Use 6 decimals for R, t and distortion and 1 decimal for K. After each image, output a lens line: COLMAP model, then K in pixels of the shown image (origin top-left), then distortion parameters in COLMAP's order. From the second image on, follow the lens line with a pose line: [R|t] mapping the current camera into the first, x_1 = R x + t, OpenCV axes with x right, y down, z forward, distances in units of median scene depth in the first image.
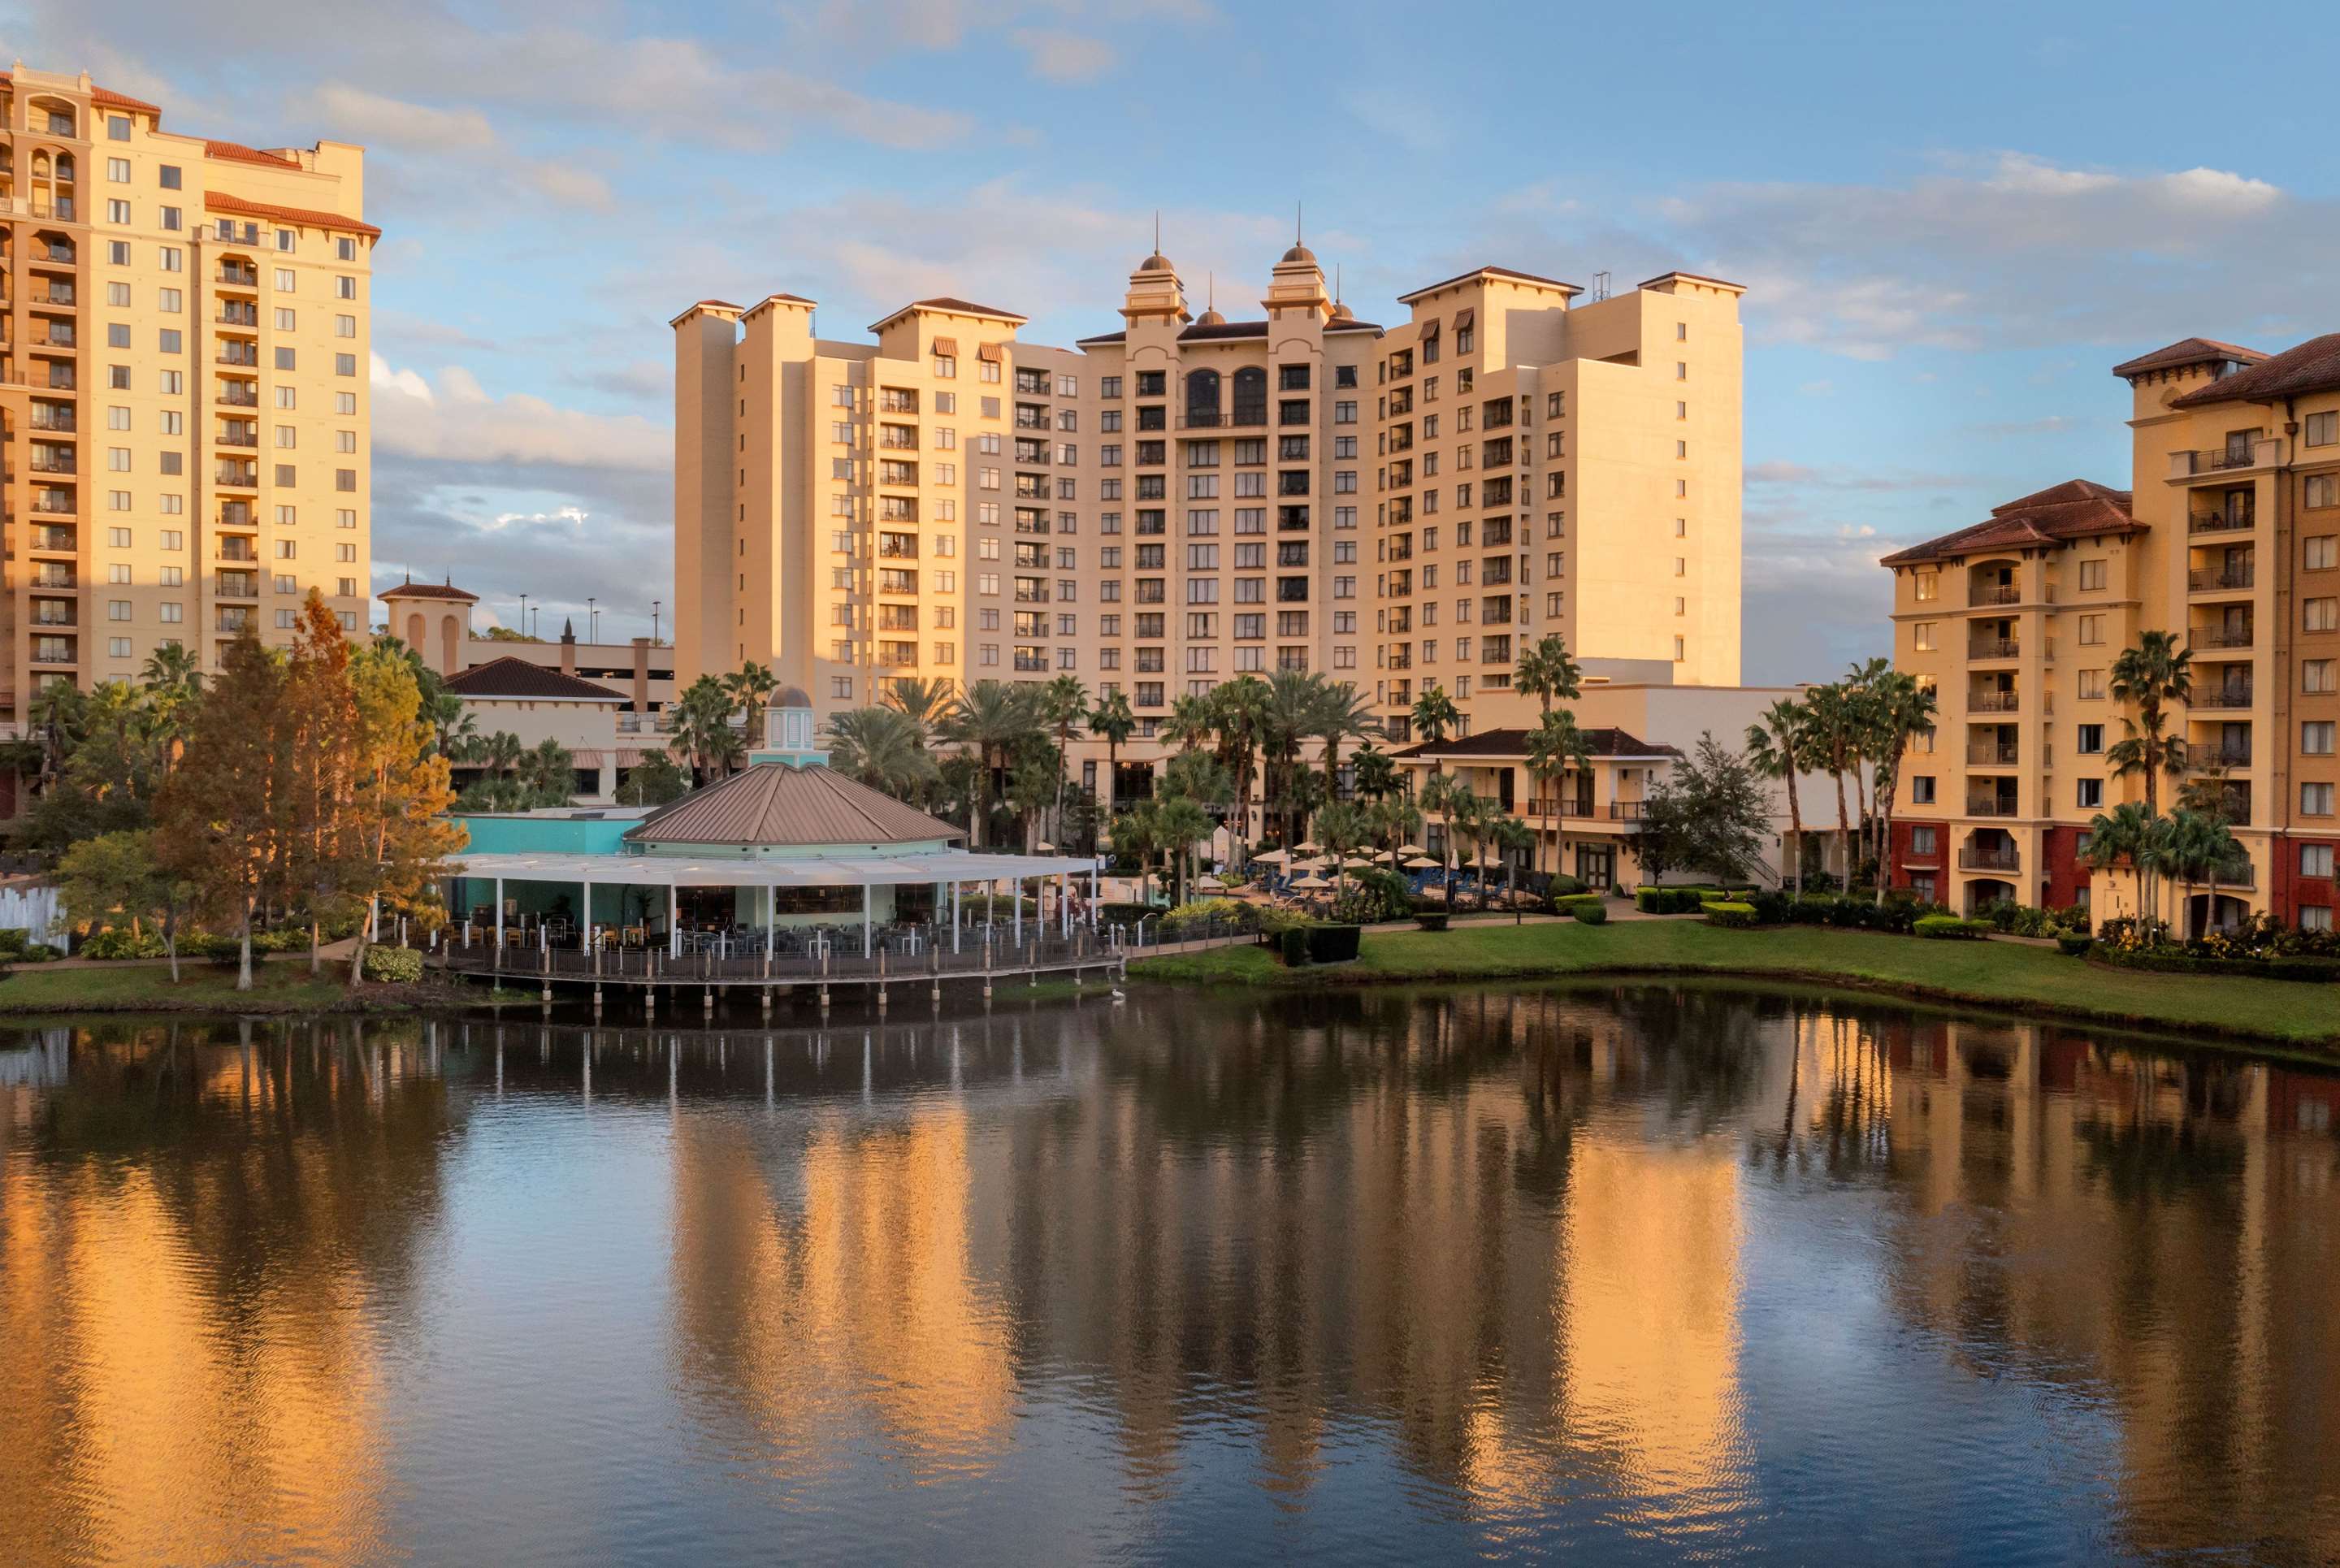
lens RADIAL K [[1877.4, 0, 1170.0], [0, 1877.4, 784.0], [0, 0, 1]] dist [-0.011080, 0.007310]
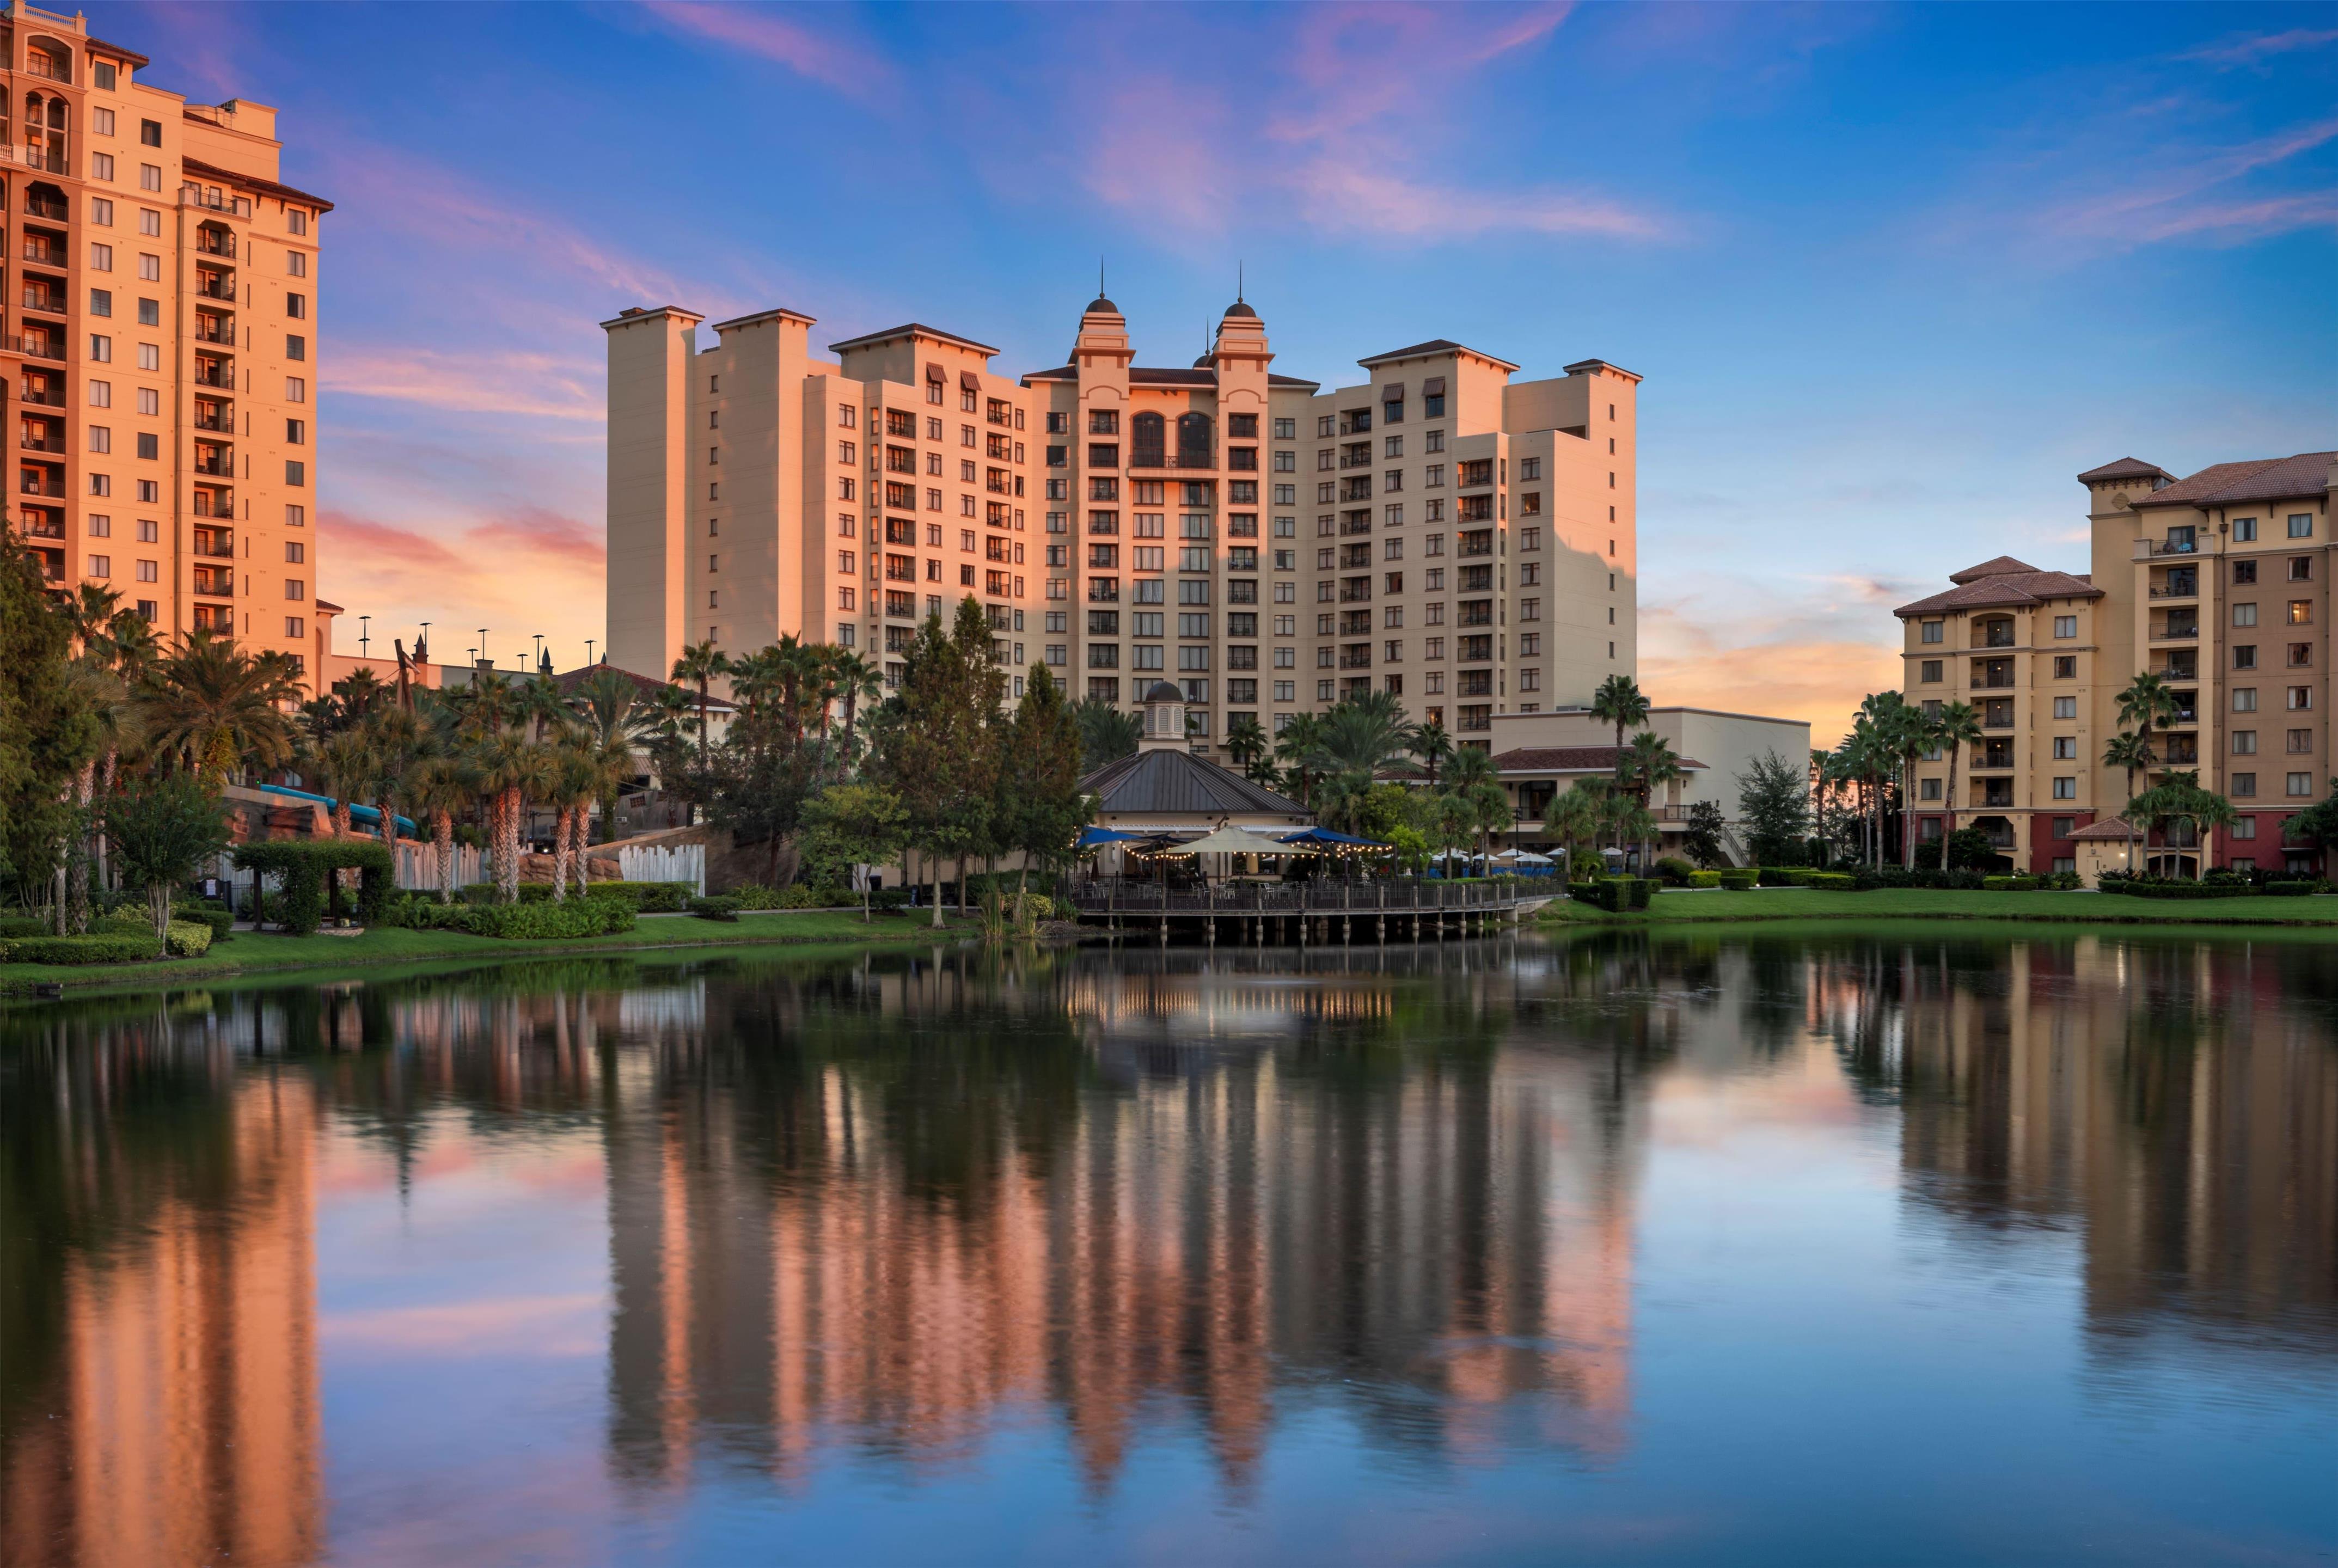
lens RADIAL K [[2280.6, 0, 1164.3], [0, 2280.6, 891.6], [0, 0, 1]] dist [-0.031814, -0.028300]
pose [[0.933160, -0.009207, 0.359342, -0.479371], [0.009657, 0.999953, 0.000541, 0.049429], [-0.359331, 0.002965, 0.933206, -0.200497]]
